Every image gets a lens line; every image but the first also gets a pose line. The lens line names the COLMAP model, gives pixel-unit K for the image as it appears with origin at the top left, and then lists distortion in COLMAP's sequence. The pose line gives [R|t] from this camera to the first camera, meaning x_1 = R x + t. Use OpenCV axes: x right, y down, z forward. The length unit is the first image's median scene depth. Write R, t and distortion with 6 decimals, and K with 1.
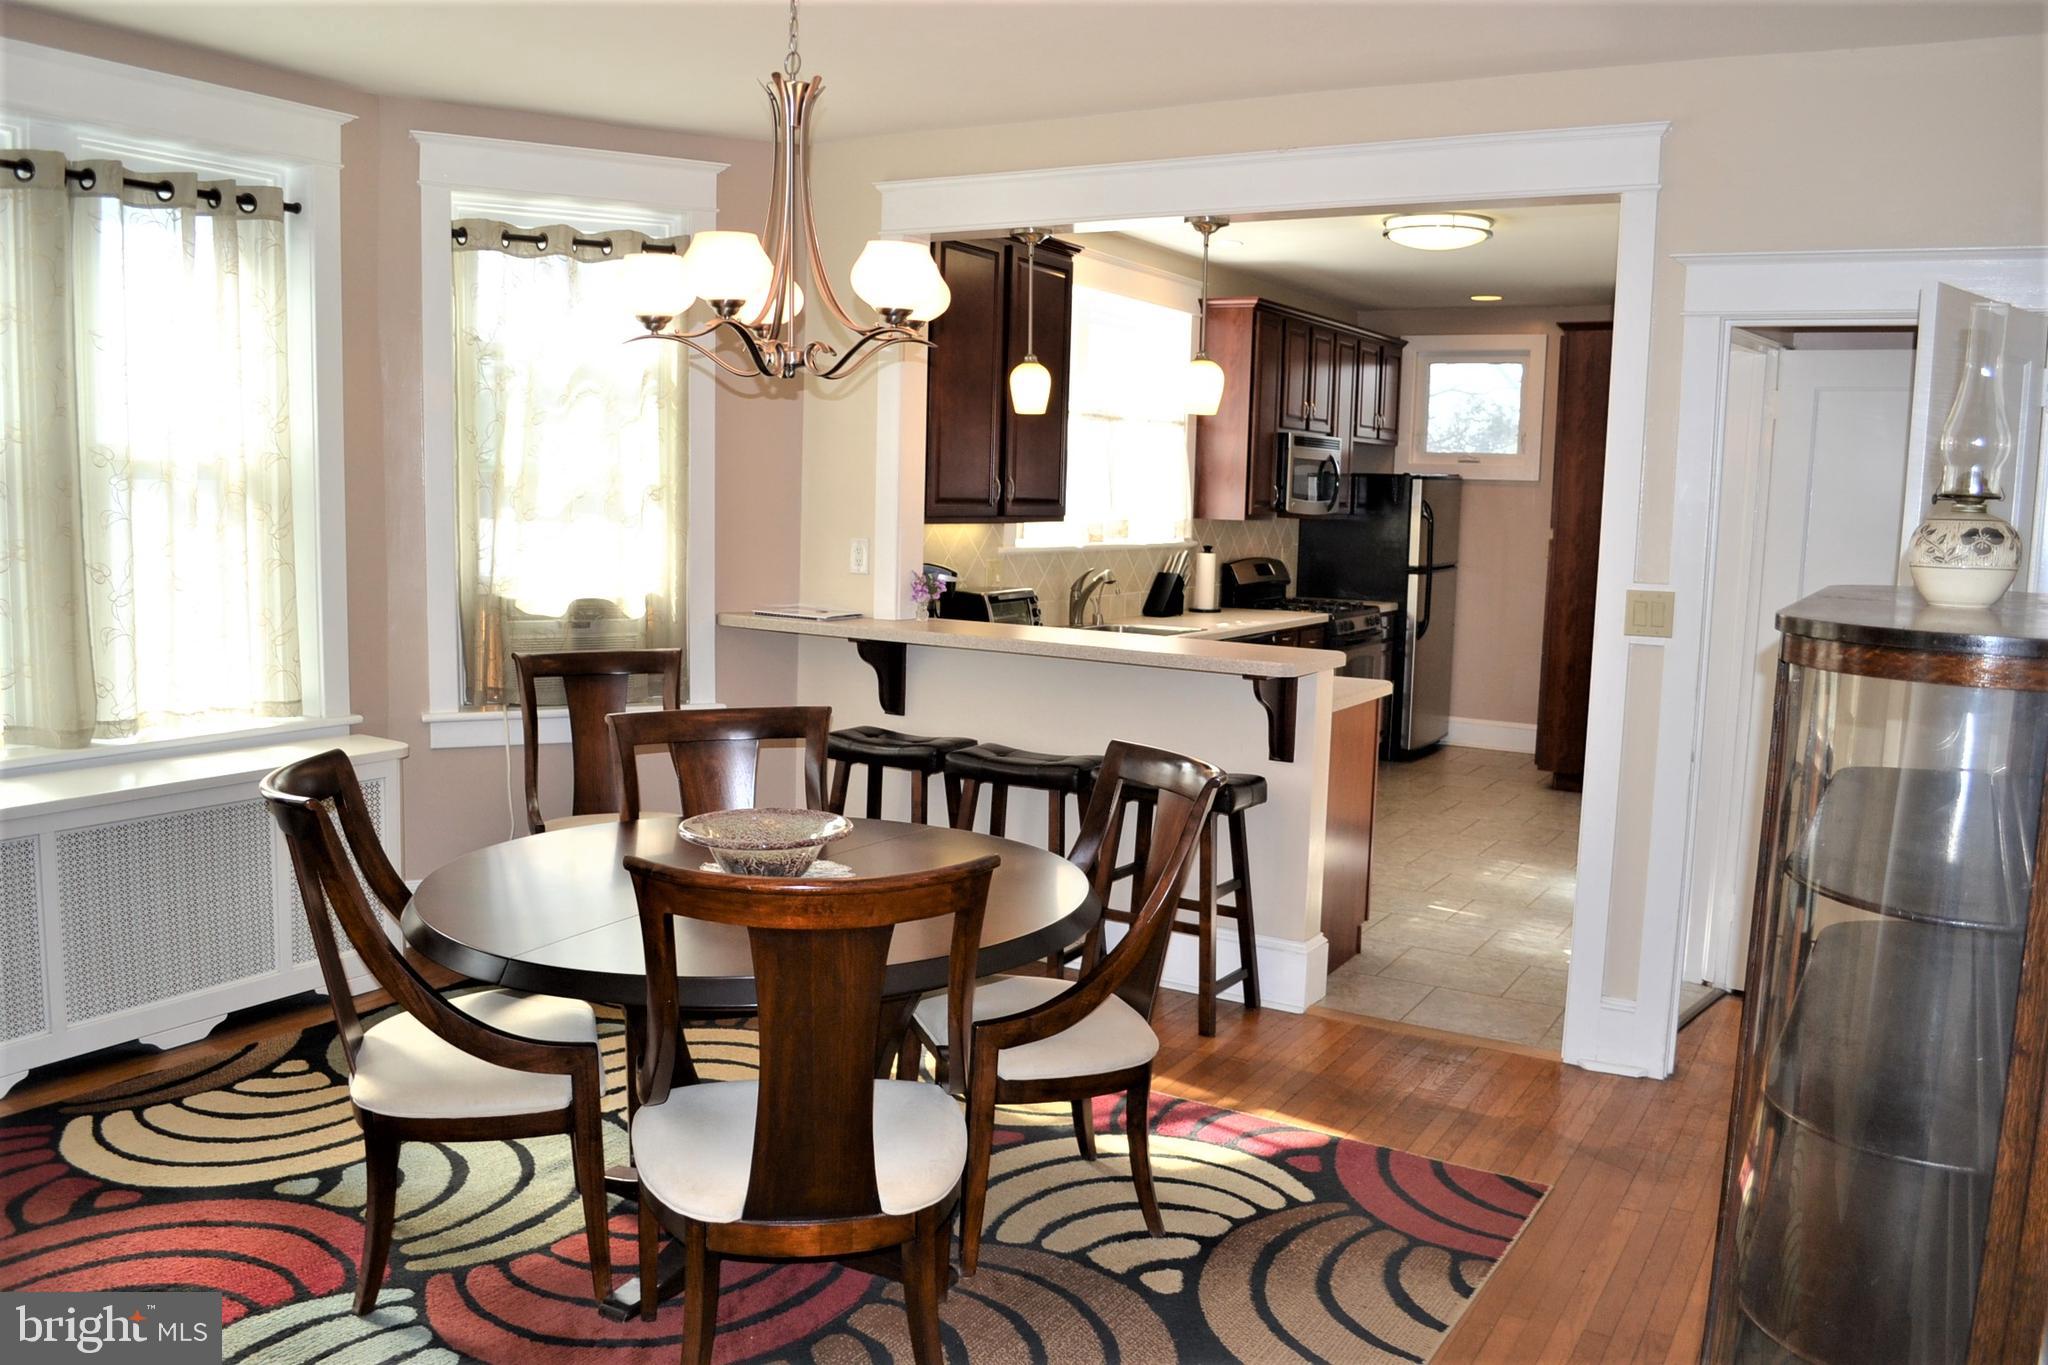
lens RADIAL K [[1637.9, 0, 1015.2], [0, 1637.9, 696.5], [0, 0, 1]] dist [-0.074243, -0.008259]
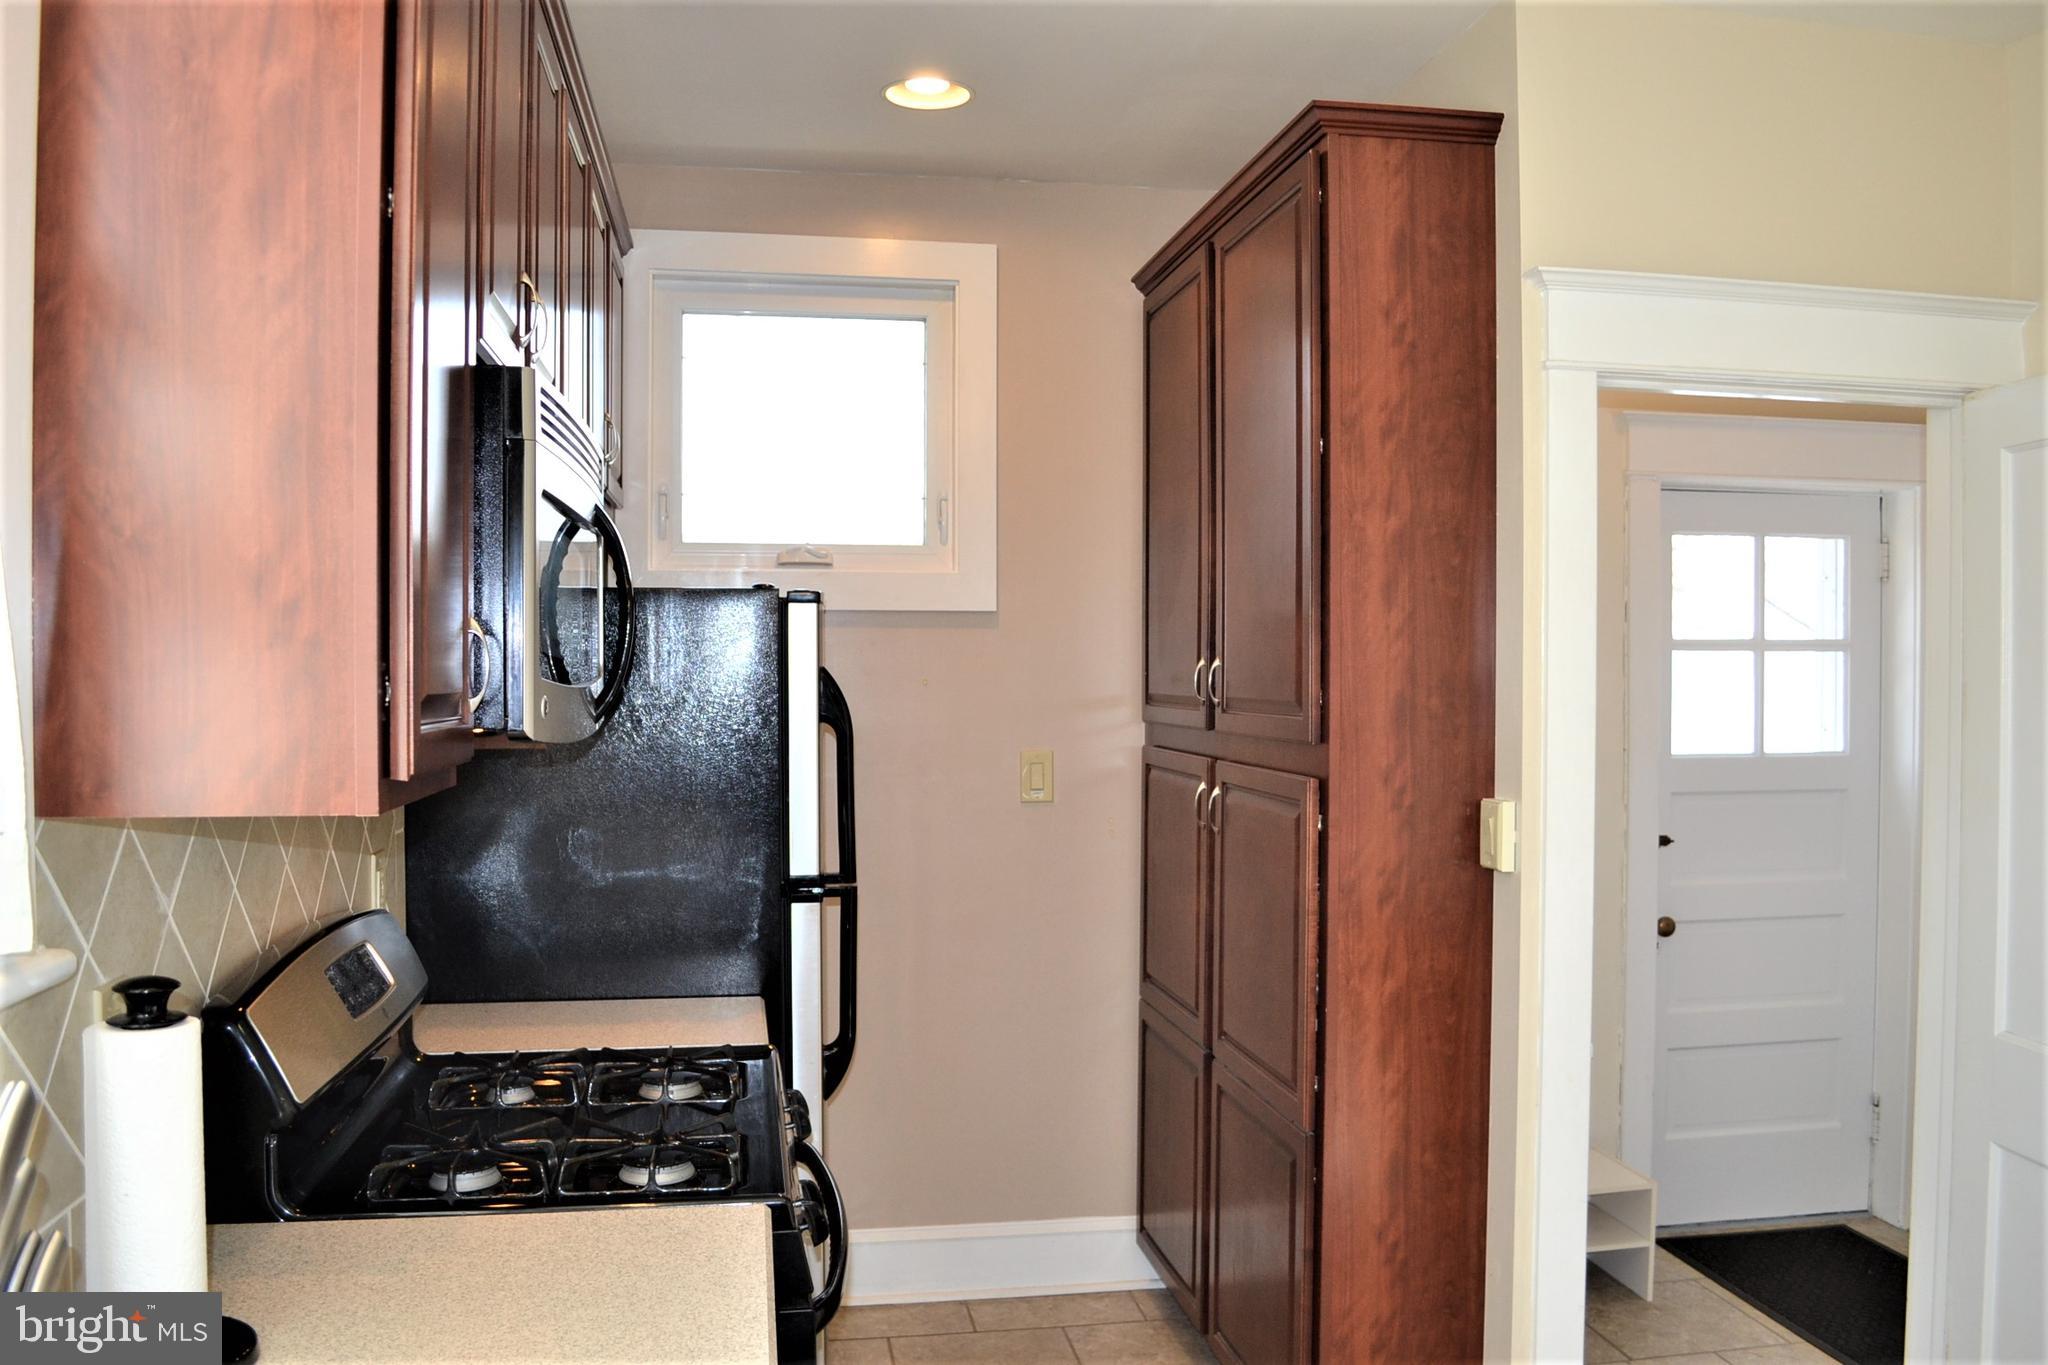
lens RADIAL K [[1637.9, 0, 1015.2], [0, 1637.9, 696.5], [0, 0, 1]] dist [-0.074243, -0.008259]
pose [[0.764408, -0.034148, 0.643828, 0.078470], [0.097771, 0.993187, -0.063405, -0.097368], [-0.637276, 0.111415, 0.762539, 0.781975]]
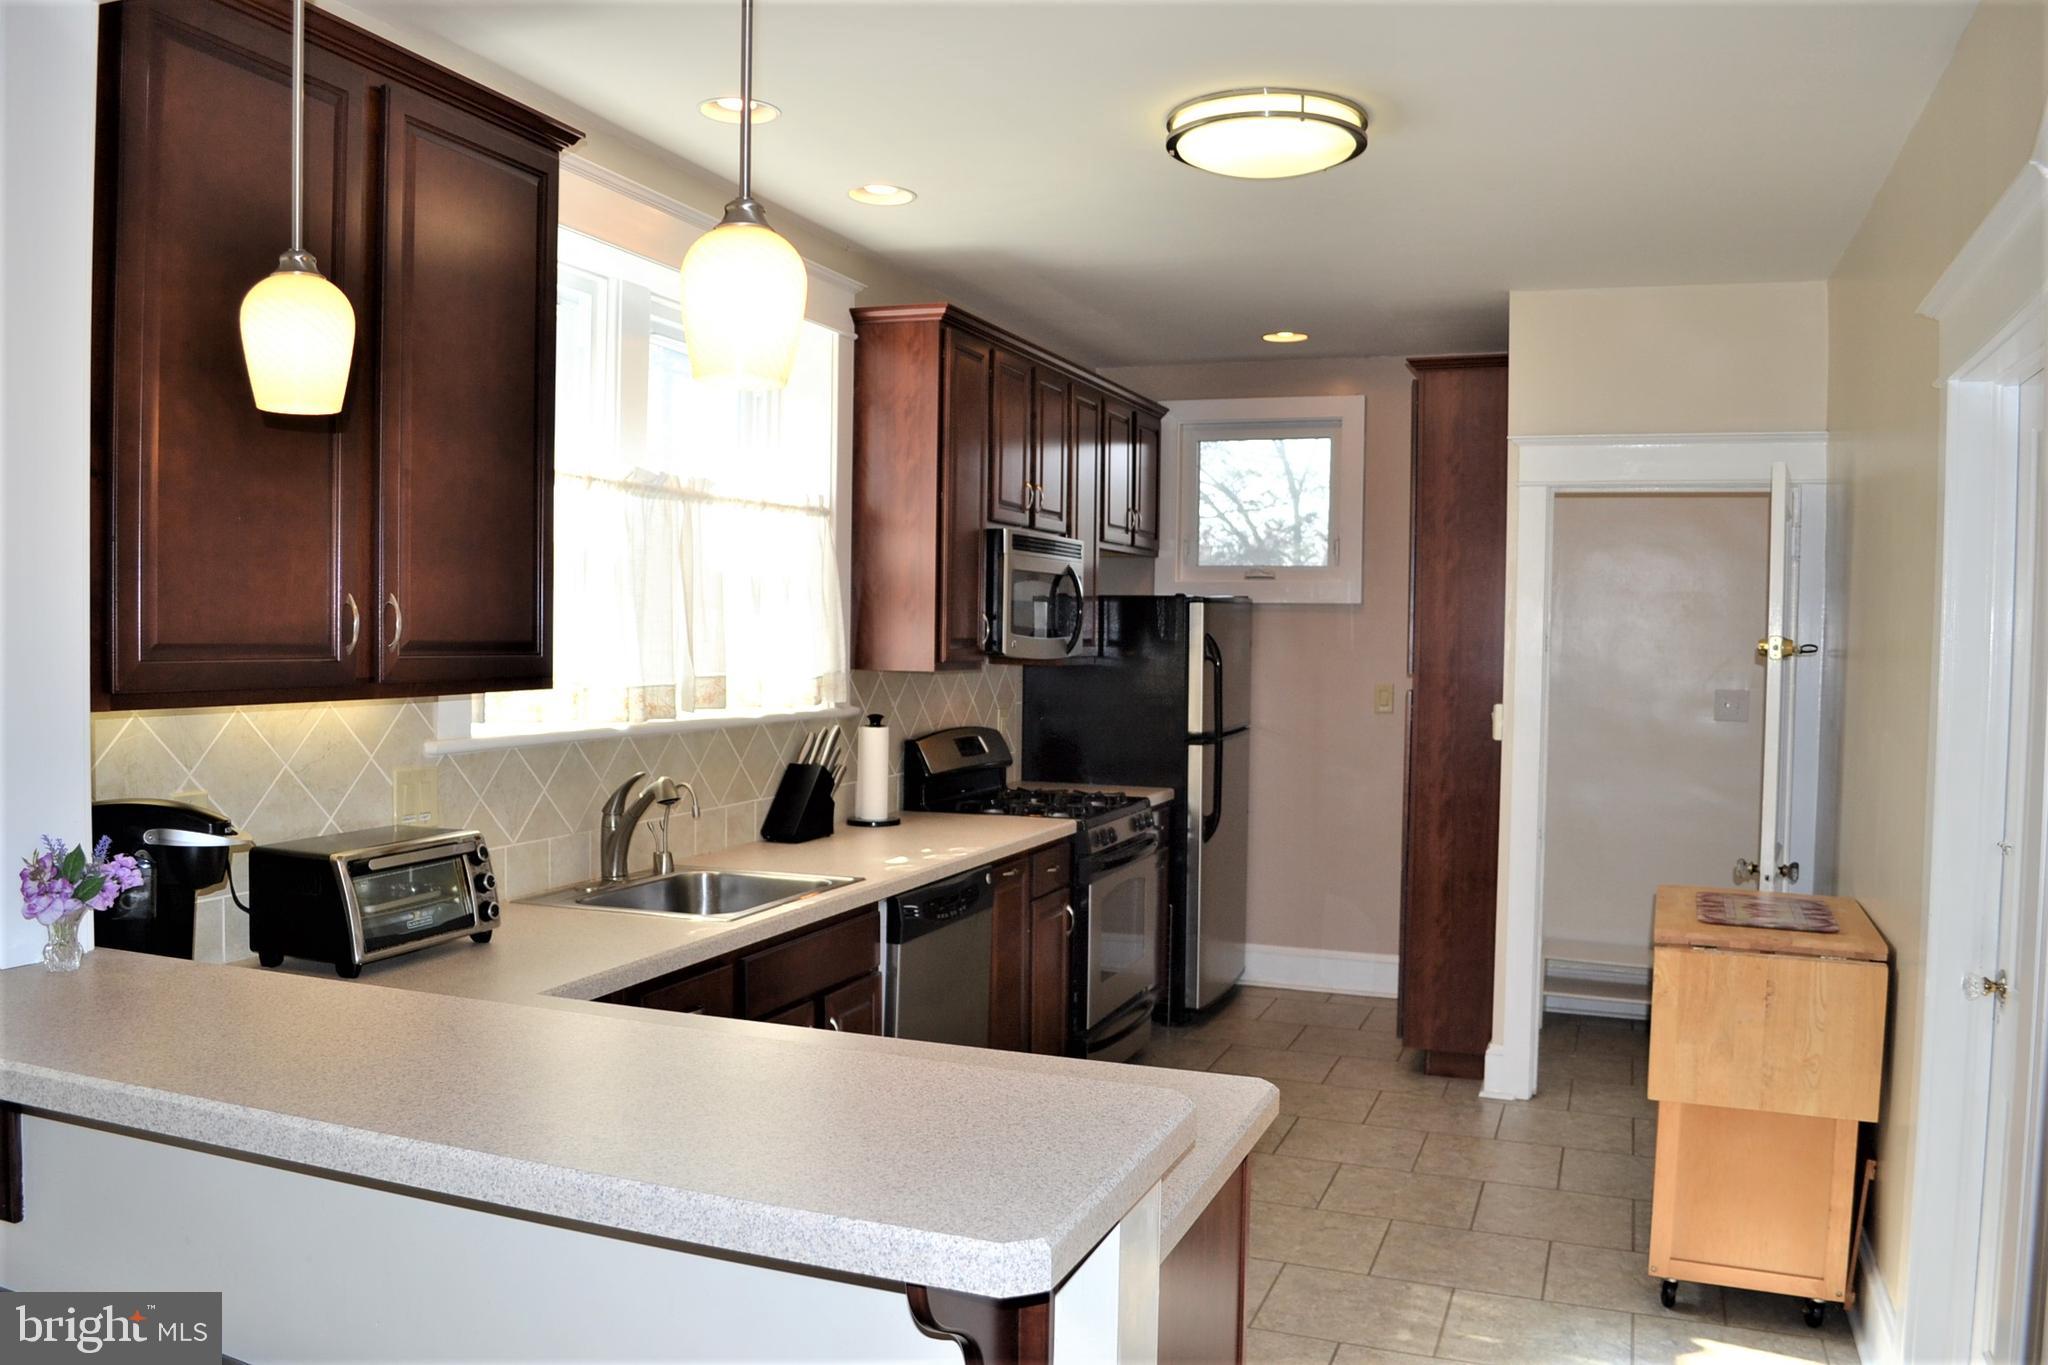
lens RADIAL K [[1637.9, 0, 1015.2], [0, 1637.9, 696.5], [0, 0, 1]] dist [-0.074243, -0.008259]
pose [[0.985305, -0.018107, 0.169841, 0.063539], [0.032262, 0.996195, -0.080956, -0.046417], [-0.167729, 0.085246, 0.982141, 0.382668]]
